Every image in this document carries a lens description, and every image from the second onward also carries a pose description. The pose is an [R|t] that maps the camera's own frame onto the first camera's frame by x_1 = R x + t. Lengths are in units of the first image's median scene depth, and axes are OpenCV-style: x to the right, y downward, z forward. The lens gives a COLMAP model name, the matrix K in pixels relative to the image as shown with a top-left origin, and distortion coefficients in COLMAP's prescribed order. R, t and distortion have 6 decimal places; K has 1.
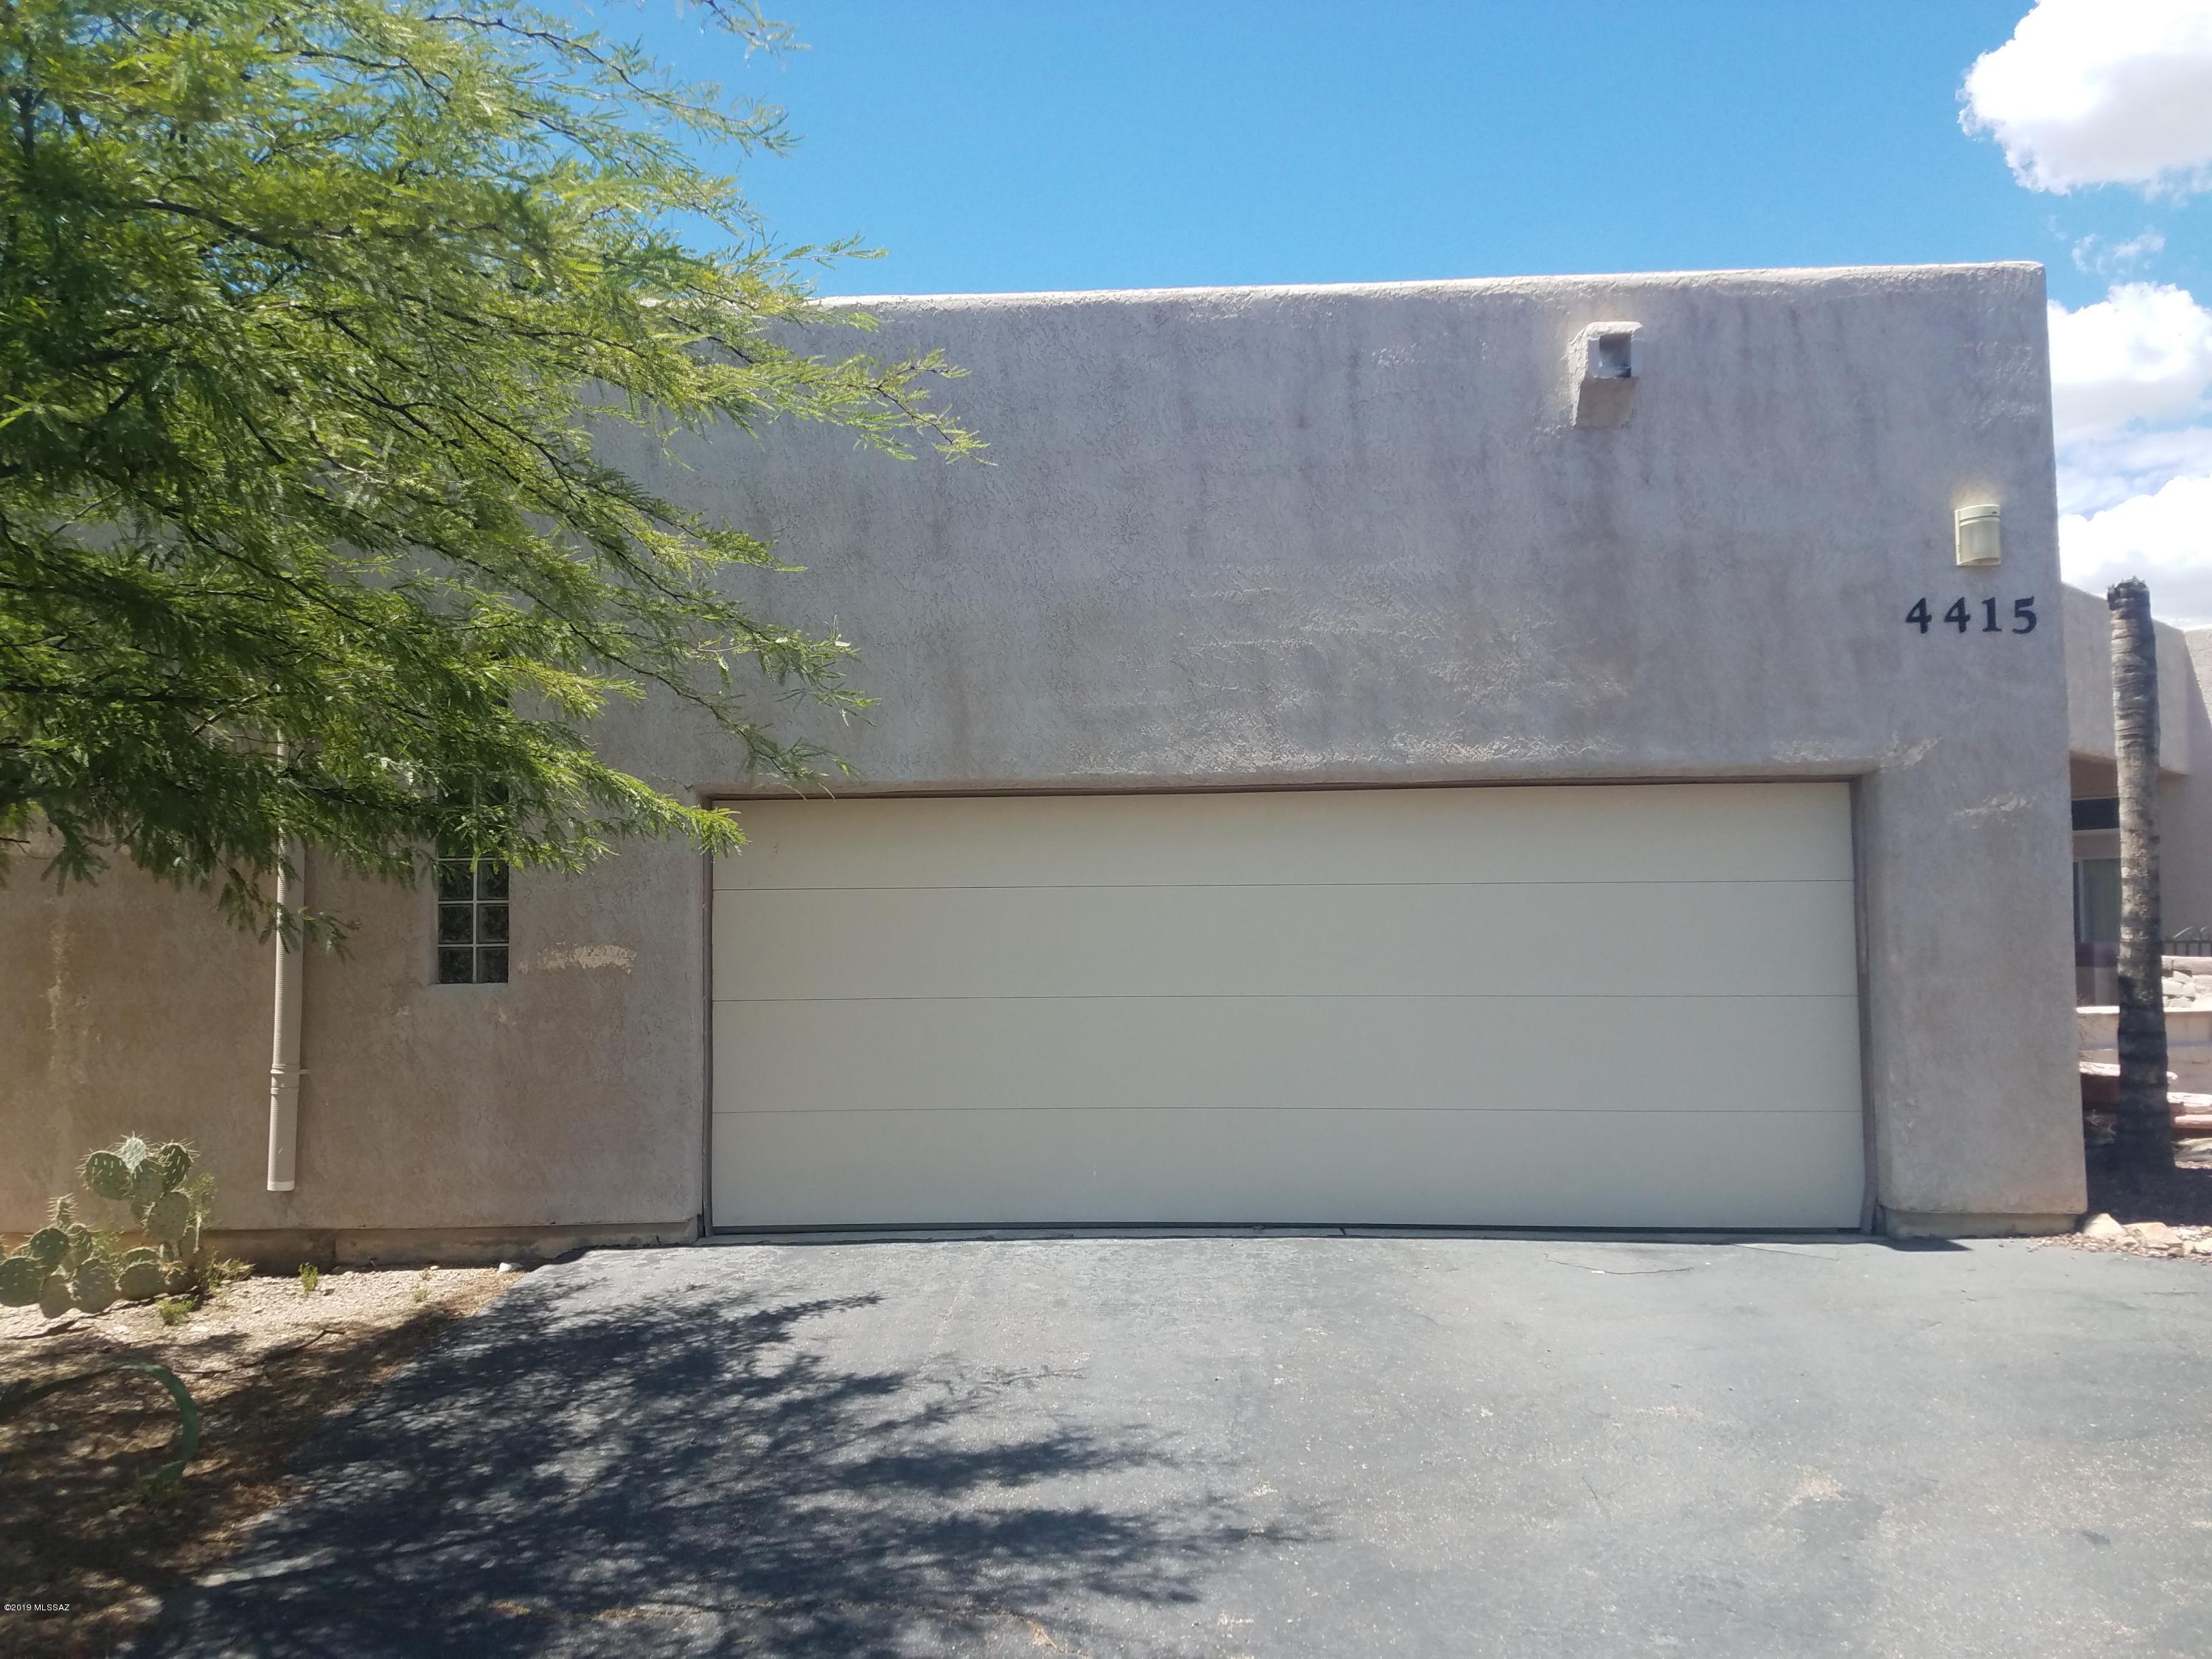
lens RADIAL K [[1668.1, 0, 1098.3], [0, 1668.1, 881.4], [0, 0, 1]] dist [0.092234, -0.133831]
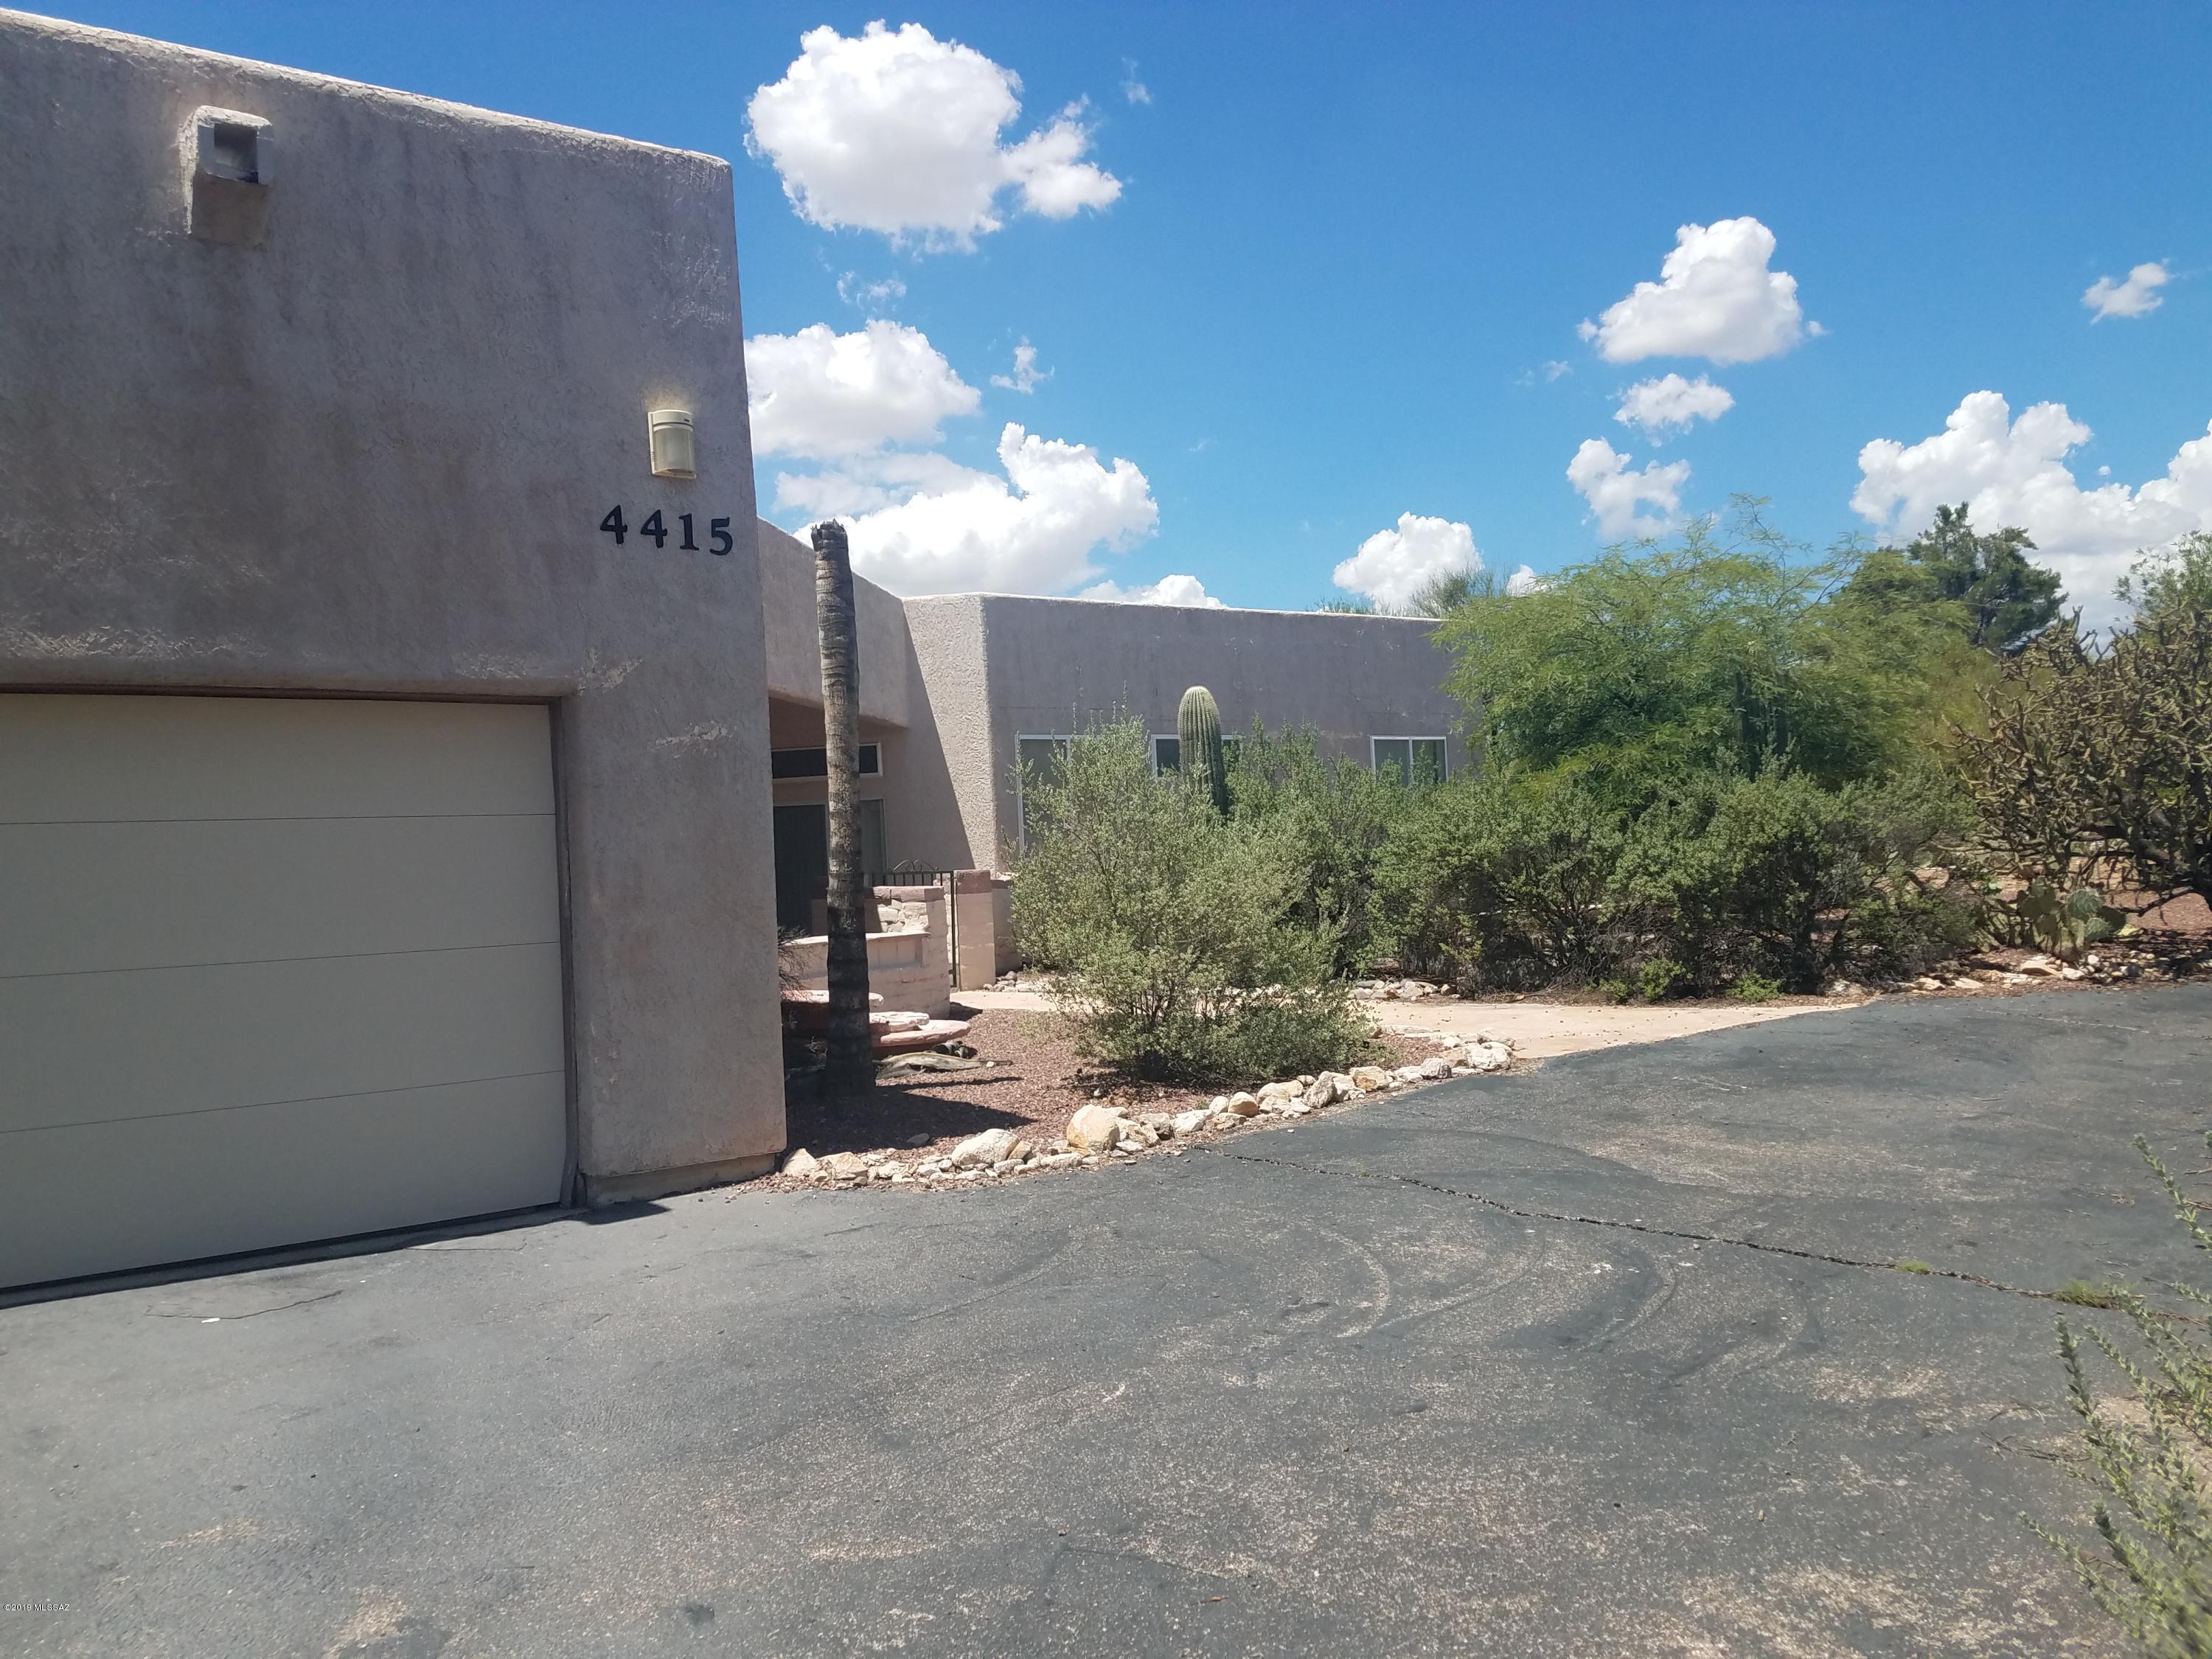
lens RADIAL K [[1668.1, 0, 1098.3], [0, 1668.1, 881.4], [0, 0, 1]] dist [0.092234, -0.133831]
pose [[0.781188, -0.032891, 0.623429, 0.114595], [0.013501, 0.999268, 0.035802, 0.007071], [-0.624150, -0.019551, 0.781060, 0.120650]]
